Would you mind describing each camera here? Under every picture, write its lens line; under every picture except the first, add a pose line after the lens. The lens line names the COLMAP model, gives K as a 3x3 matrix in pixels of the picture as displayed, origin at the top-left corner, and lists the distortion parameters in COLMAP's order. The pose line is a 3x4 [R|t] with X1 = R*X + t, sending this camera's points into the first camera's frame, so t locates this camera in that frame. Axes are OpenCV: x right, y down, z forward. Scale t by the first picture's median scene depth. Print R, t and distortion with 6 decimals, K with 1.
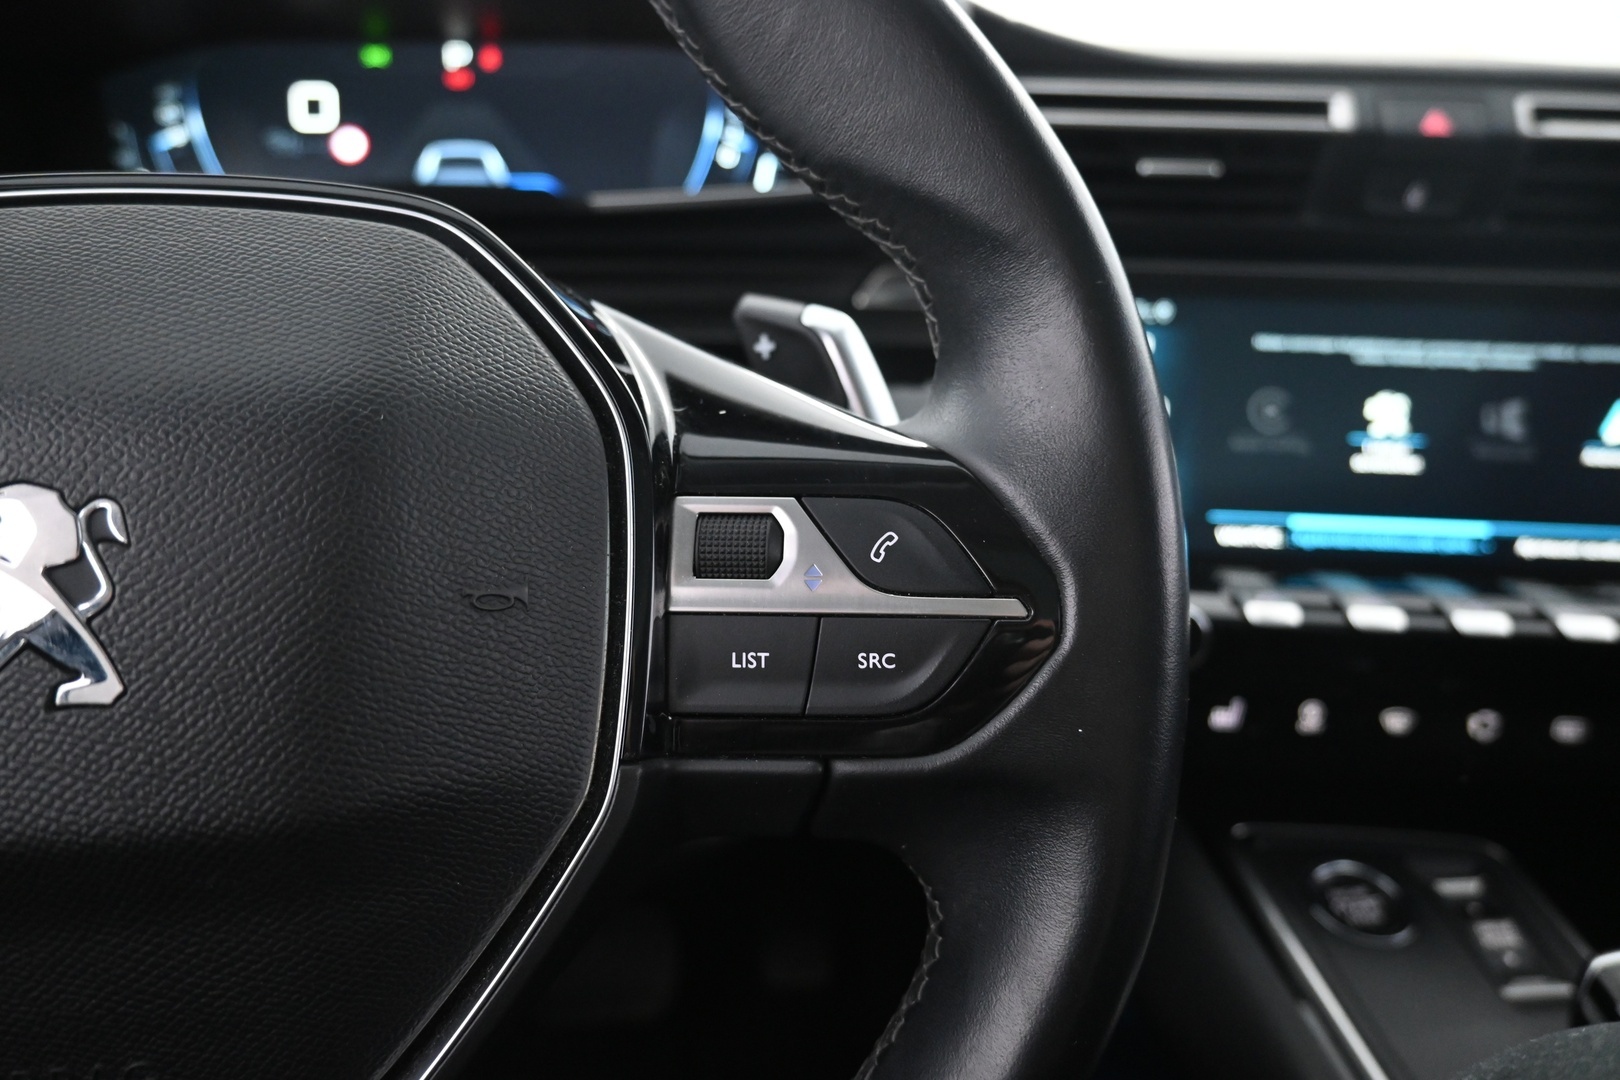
lens RADIAL K [[1131.5, 0, 810.0], [0, 1131.5, 540.0], [0, 0, 1]] dist [-0.008571, -0.001695]
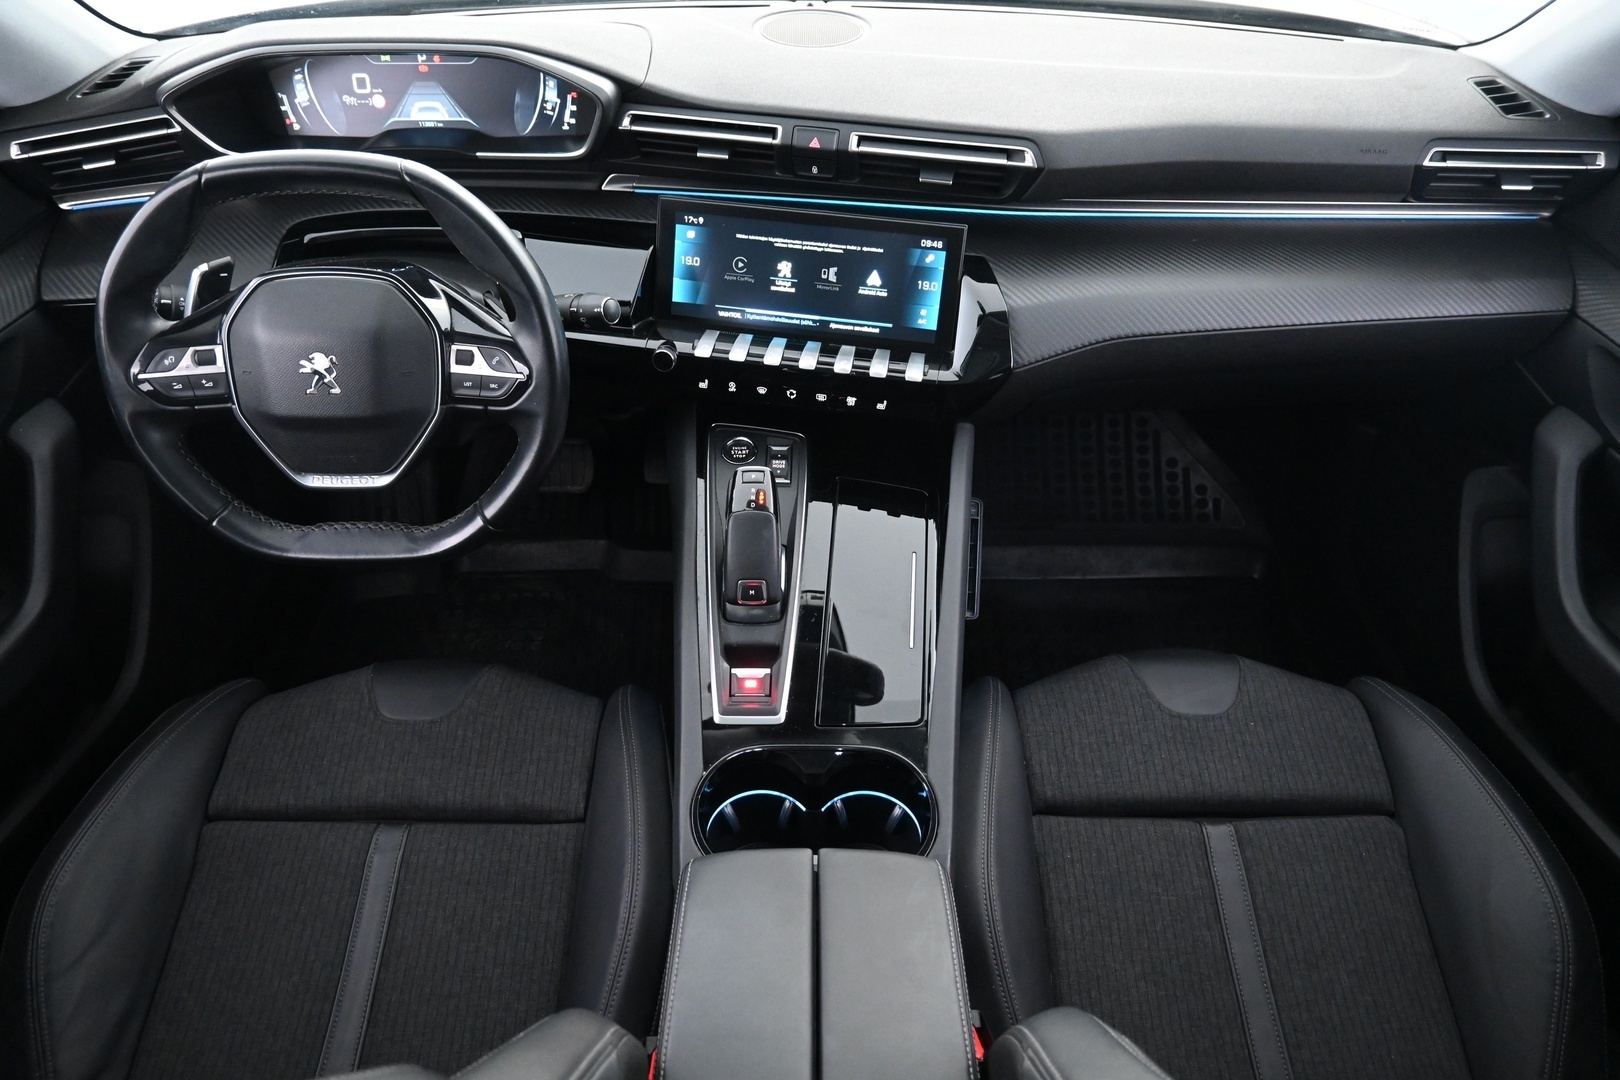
lens RADIAL K [[1118.6, 0, 810.0], [0, 1118.6, 540.0], [0, 0, 1]] dist [-0.001421, -0.003584]
pose [[0.994709, 0.067152, -0.077741, 1.539137], [-0.032906, 0.925171, 0.378123, -0.955842], [0.097315, -0.373564, 0.922486, -2.933772]]
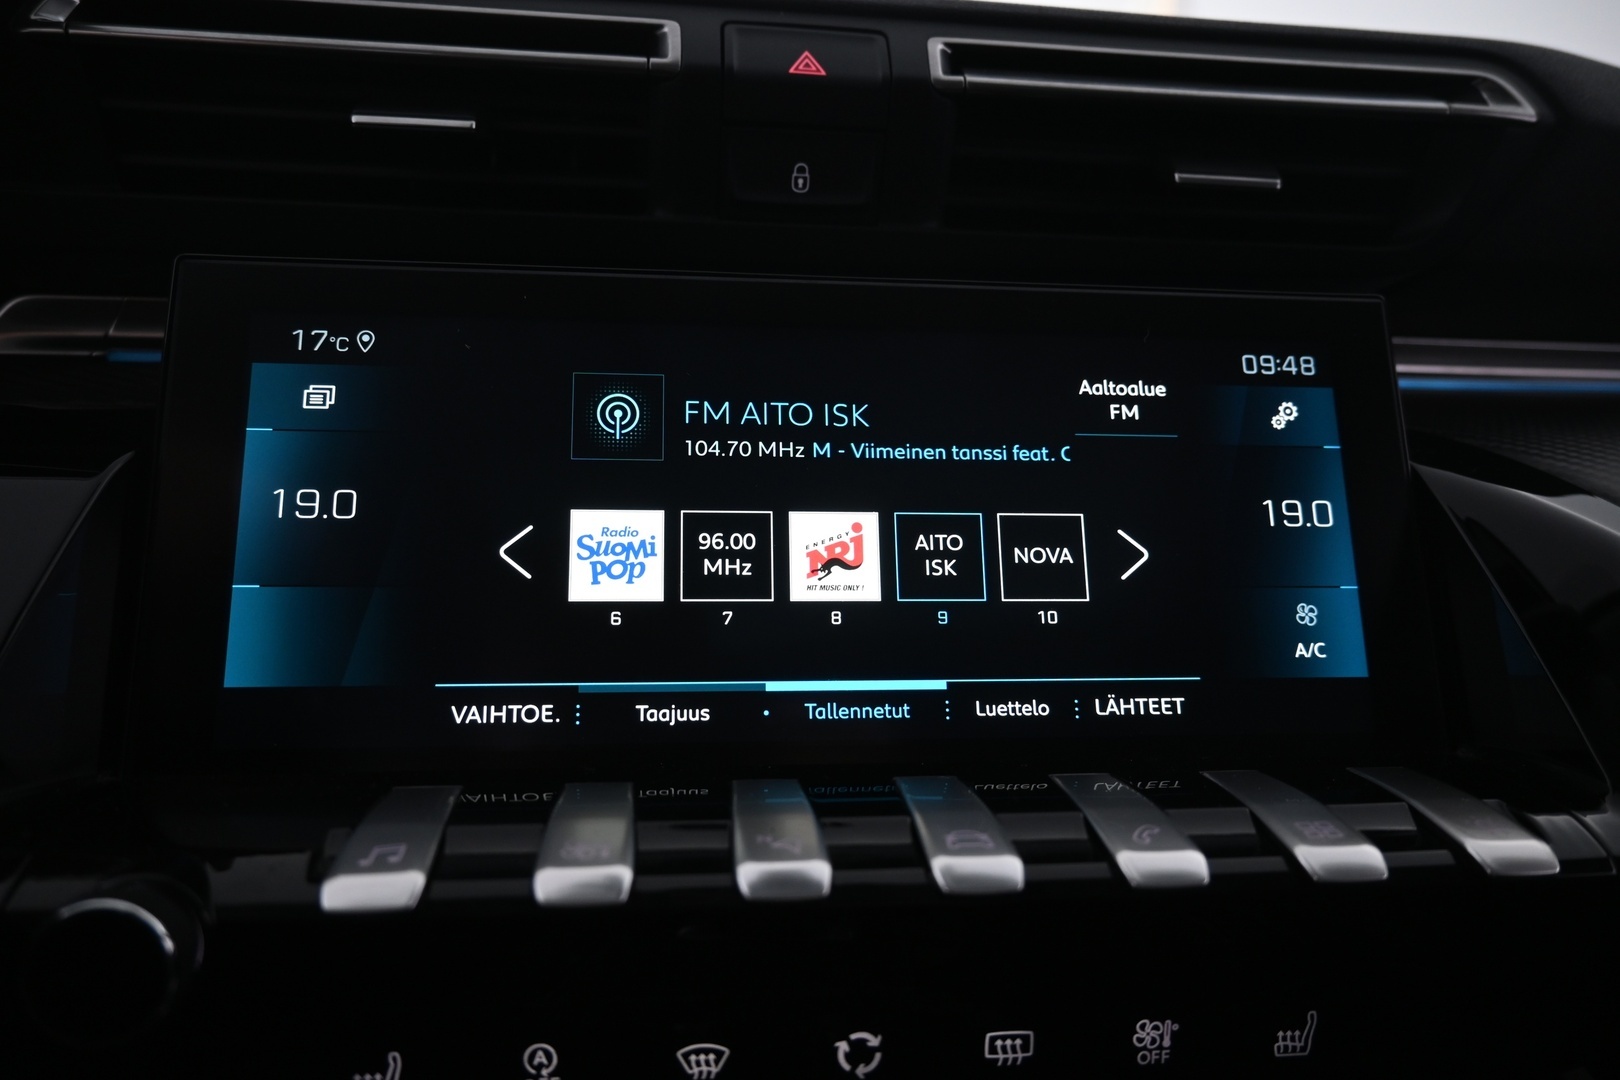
lens RADIAL K [[1118.6, 0, 810.0], [0, 1118.6, 540.0], [0, 0, 1]] dist [-0.001421, -0.003584]
pose [[0.981762, -0.028703, 0.187936, 0.835853], [0.052324, 0.991155, -0.121961, -0.028457], [-0.182773, 0.129570, 0.974580, 0.780005]]
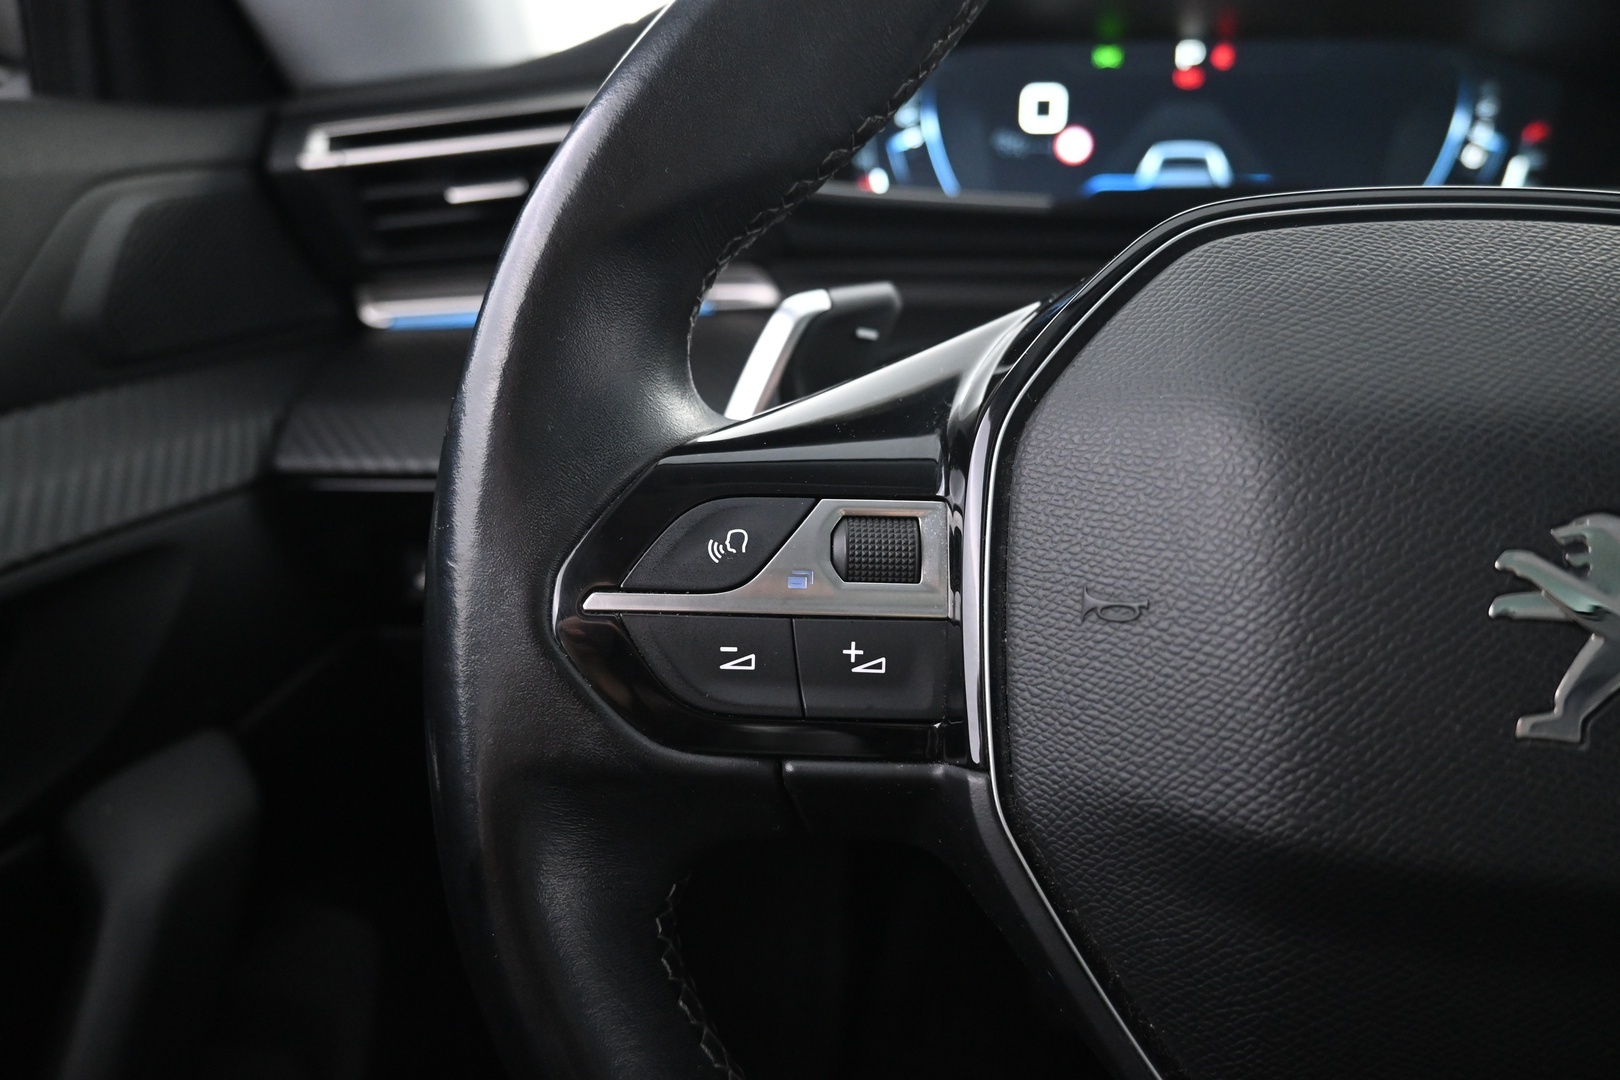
lens RADIAL K [[1135.3, 0, 853.3], [0, 1135.3, 533.4], [0, 0, 1]] dist [-0.008118, -0.004137]
pose [[0.966933, 0.075990, -0.243445, -0.759328], [-0.075027, 0.997094, 0.013239, -0.005856], [0.243743, 0.005464, 0.969824, -0.070572]]
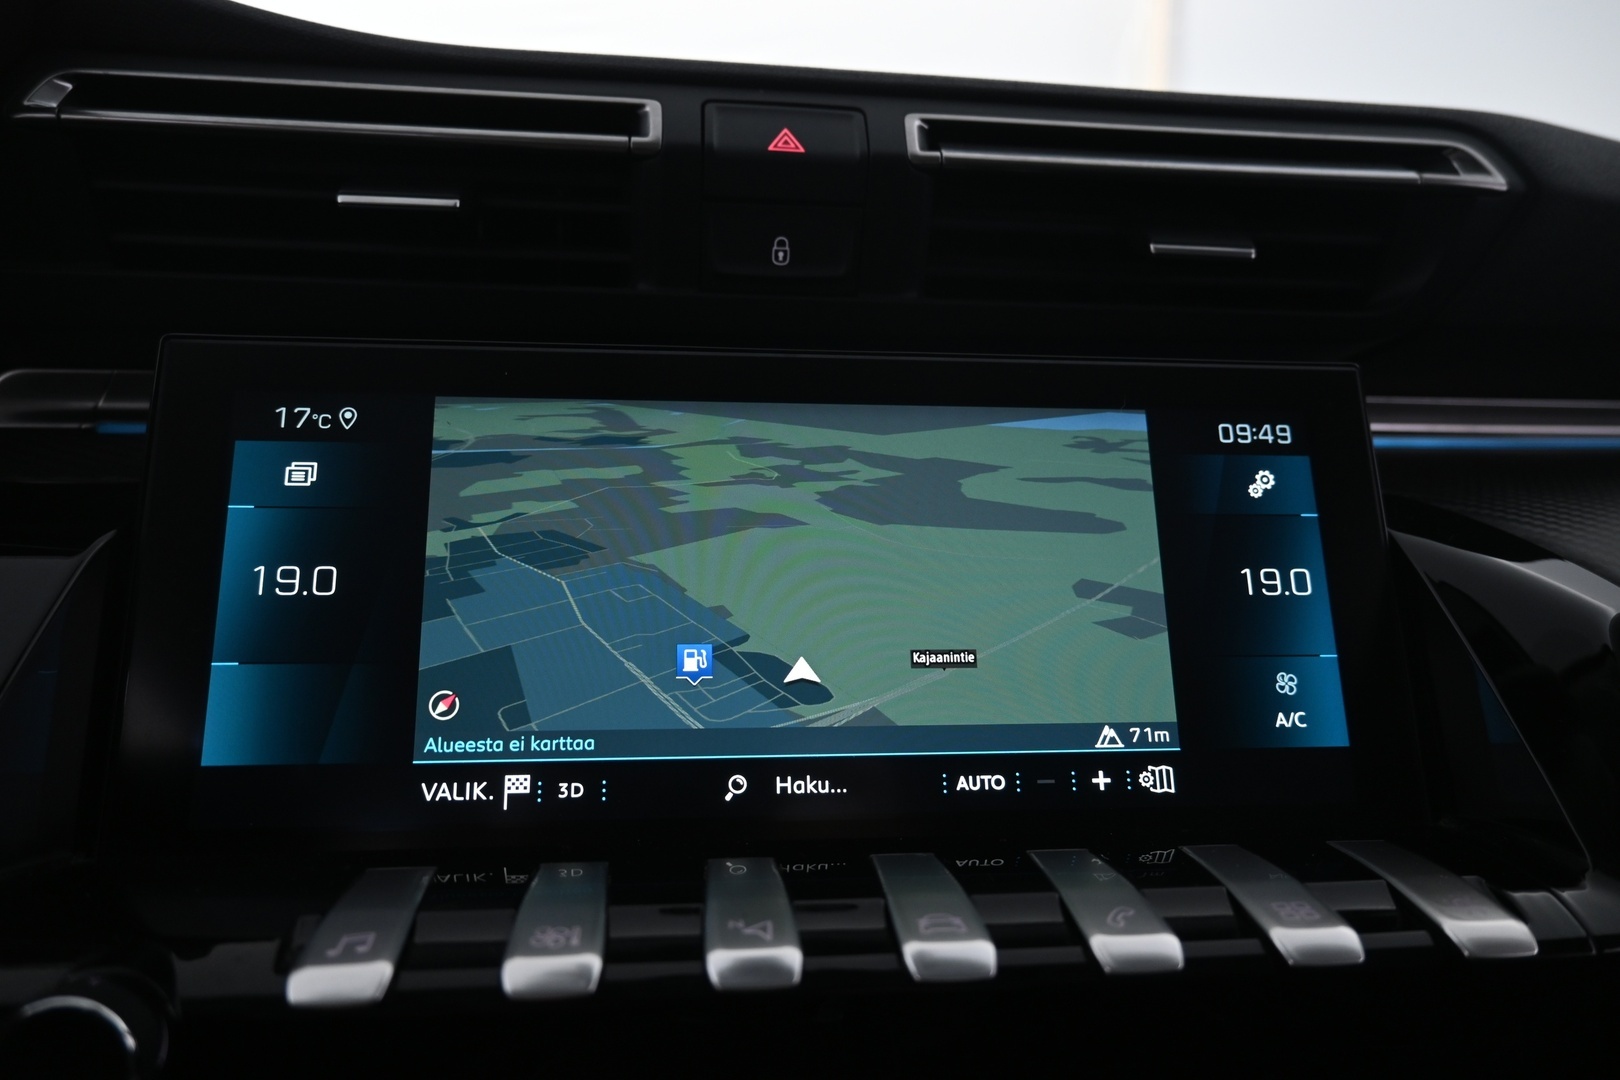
lens RADIAL K [[1118.6, 0, 810.0], [0, 1118.6, 540.0], [0, 0, 1]] dist [-0.001421, -0.003584]
pose [[0.982080, -0.026825, 0.186546, 0.860675], [0.056923, 0.985811, -0.157912, -0.059339], [-0.179663, 0.165701, 0.969672, 0.765291]]
